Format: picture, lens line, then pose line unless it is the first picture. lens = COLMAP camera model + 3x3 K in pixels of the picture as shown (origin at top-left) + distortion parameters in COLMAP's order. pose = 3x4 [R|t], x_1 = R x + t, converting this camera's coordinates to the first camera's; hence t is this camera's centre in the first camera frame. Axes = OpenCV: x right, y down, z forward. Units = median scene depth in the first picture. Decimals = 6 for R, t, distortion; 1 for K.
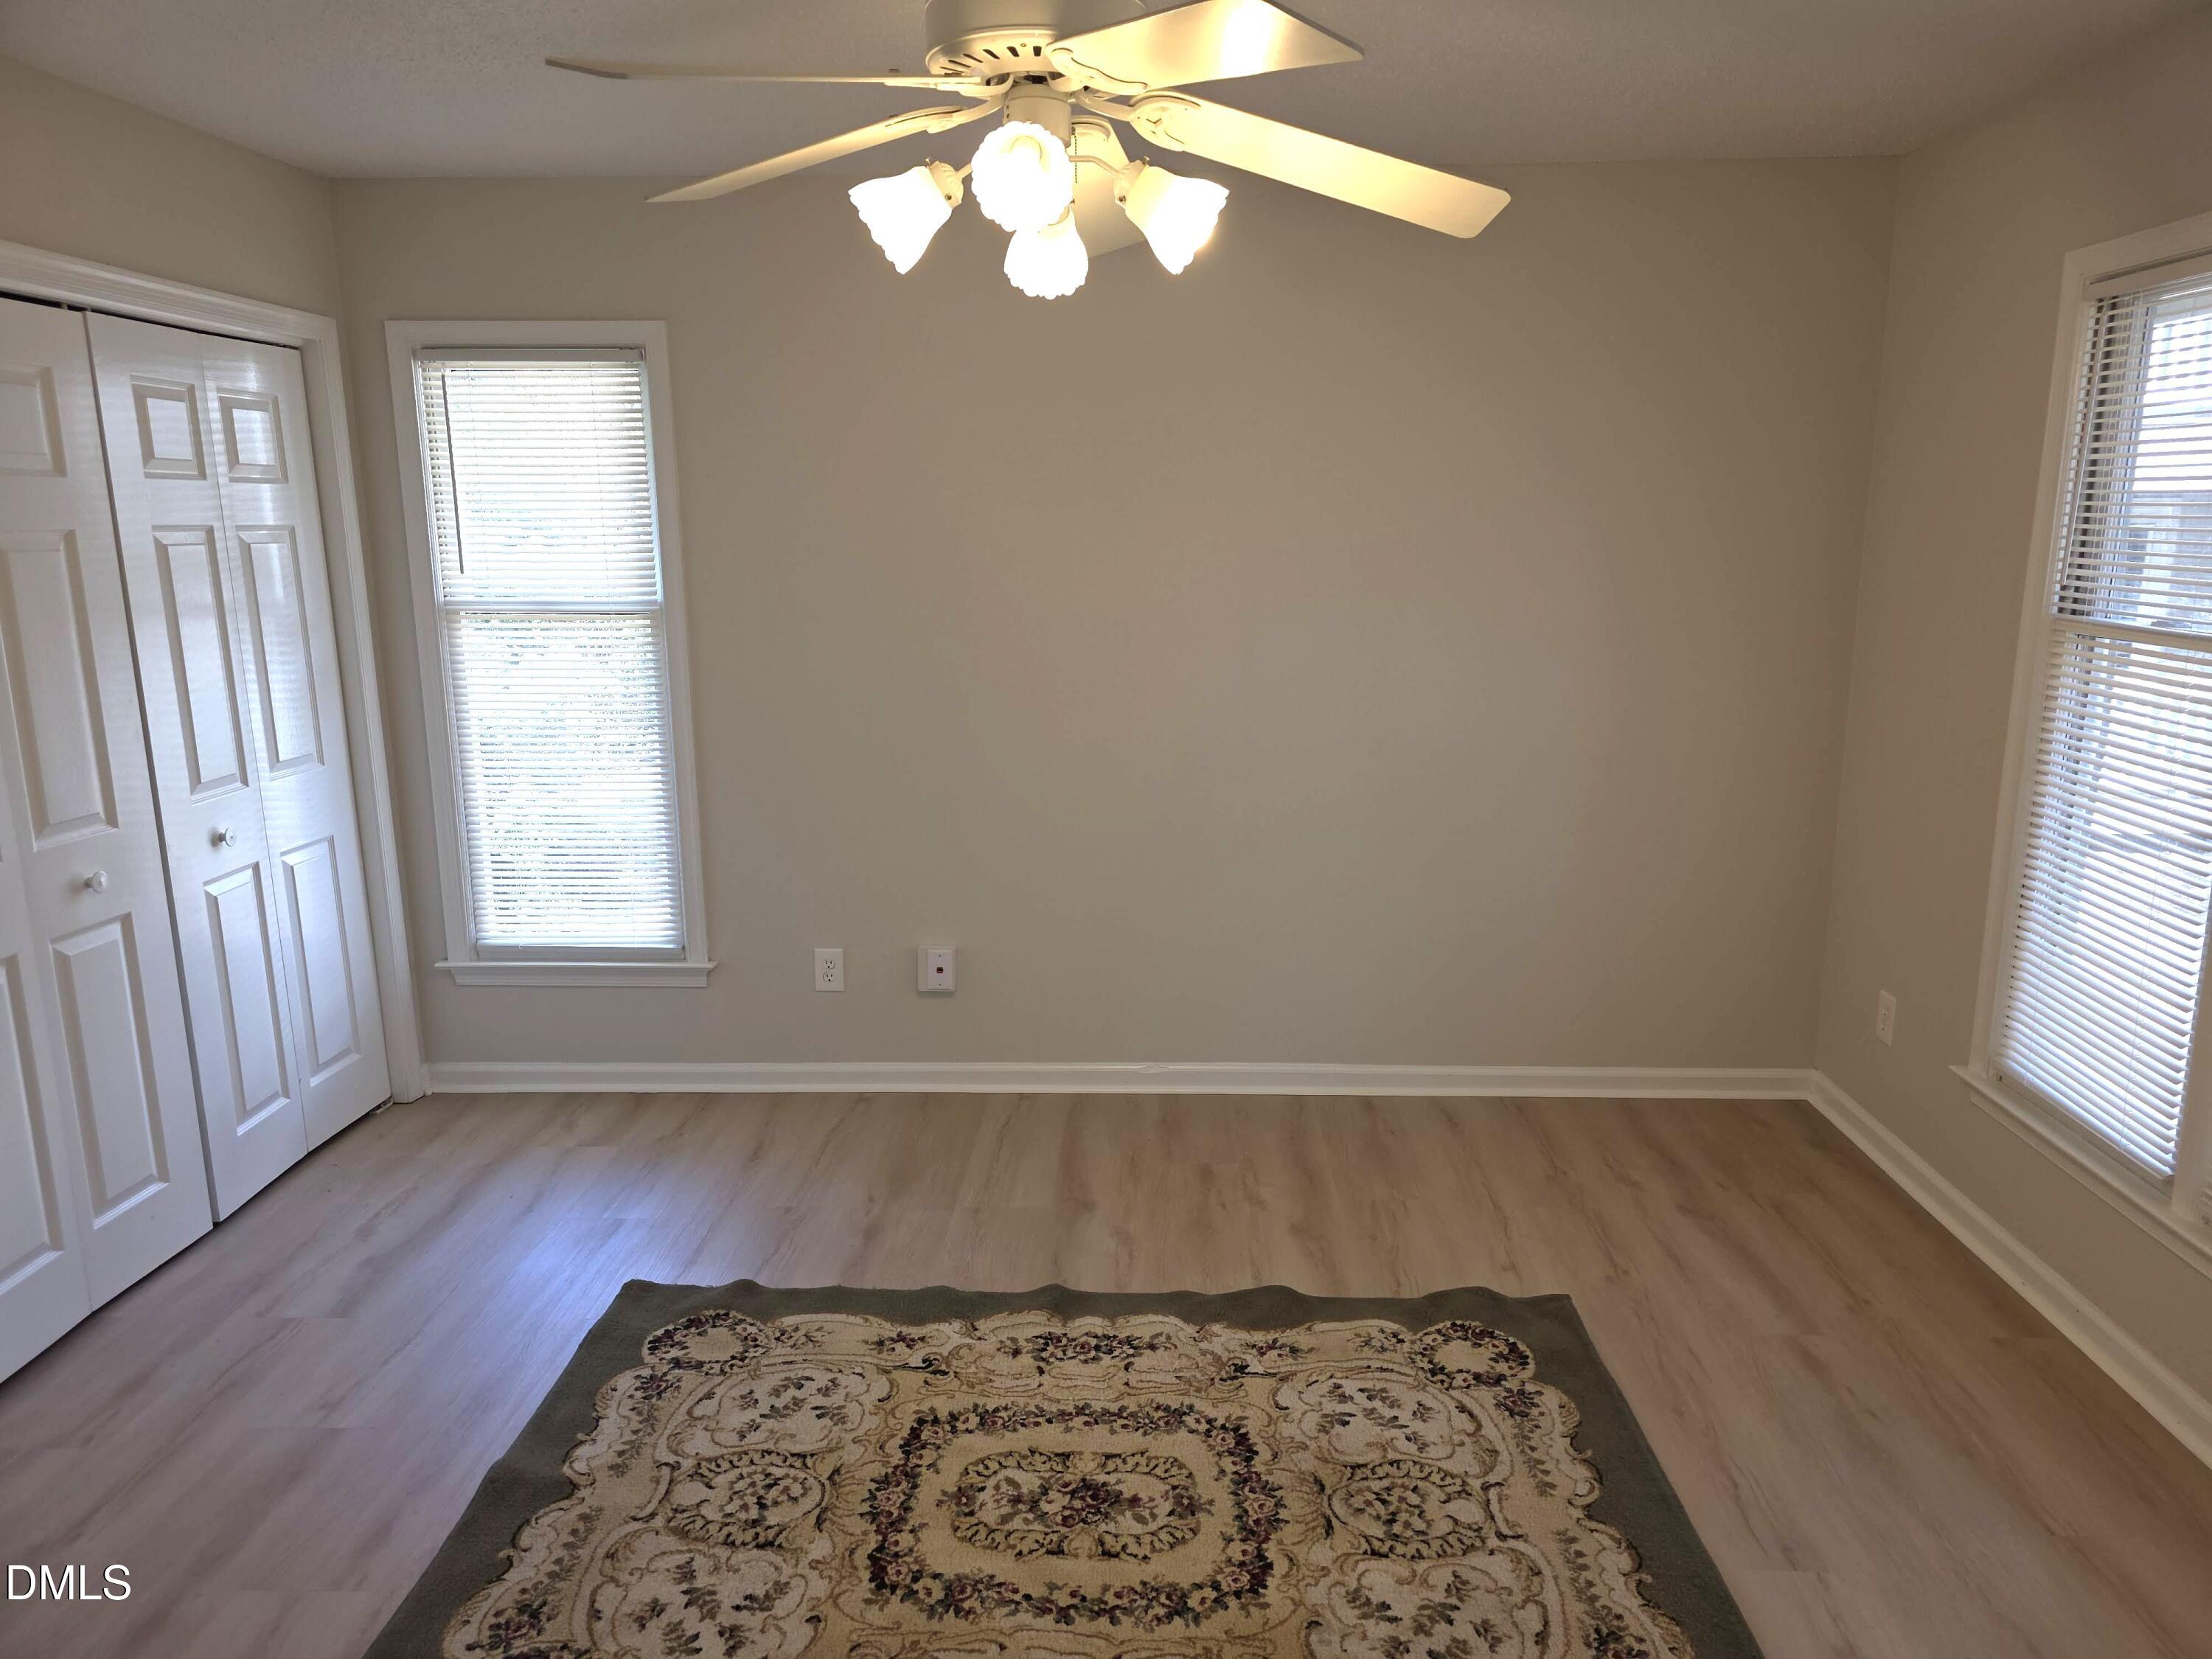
lens RADIAL K [[1479.8, 0, 1128.0], [0, 1479.8, 829.5], [0, 0, 1]] dist [0.057334, -0.021889]
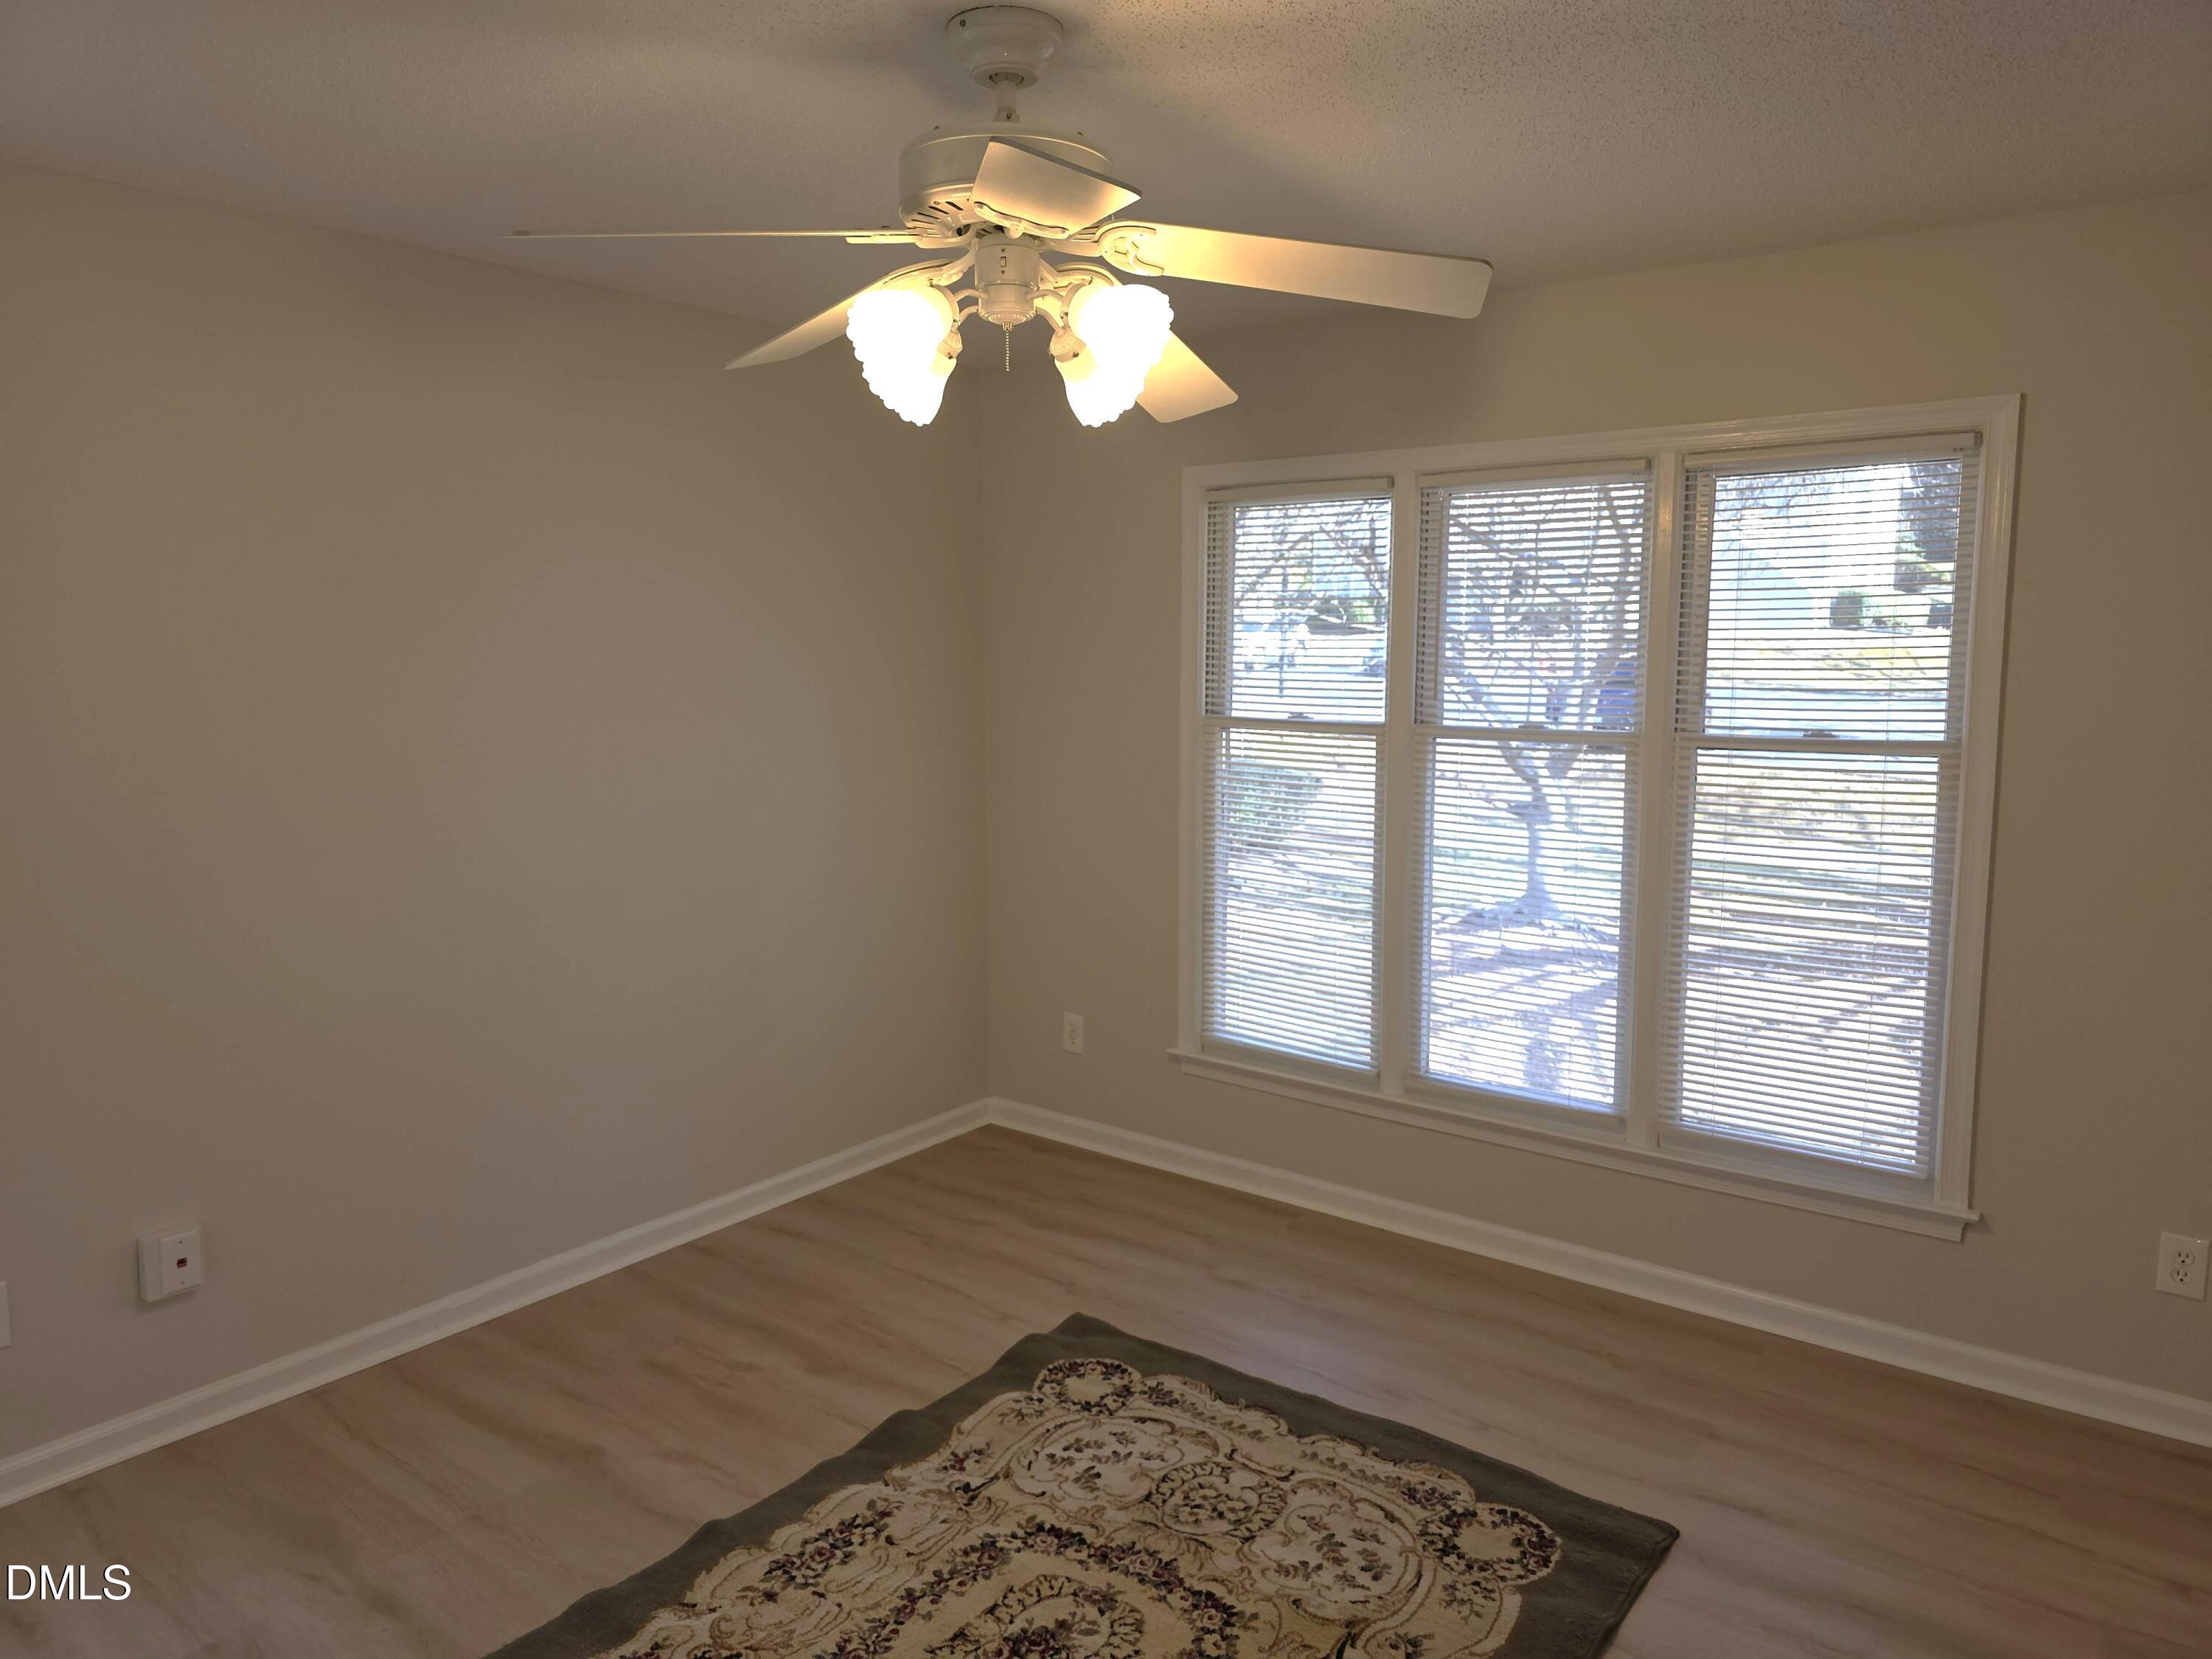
lens RADIAL K [[1479.8, 0, 1127.5], [0, 1479.8, 808.7], [0, 0, 1]] dist [0.057334, -0.021889]
pose [[0.587809, -0.087811, 0.804220, -0.607016], [0.162868, 0.986583, -0.011318, -0.053529], [-0.792436, 0.137635, 0.594224, 0.256801]]
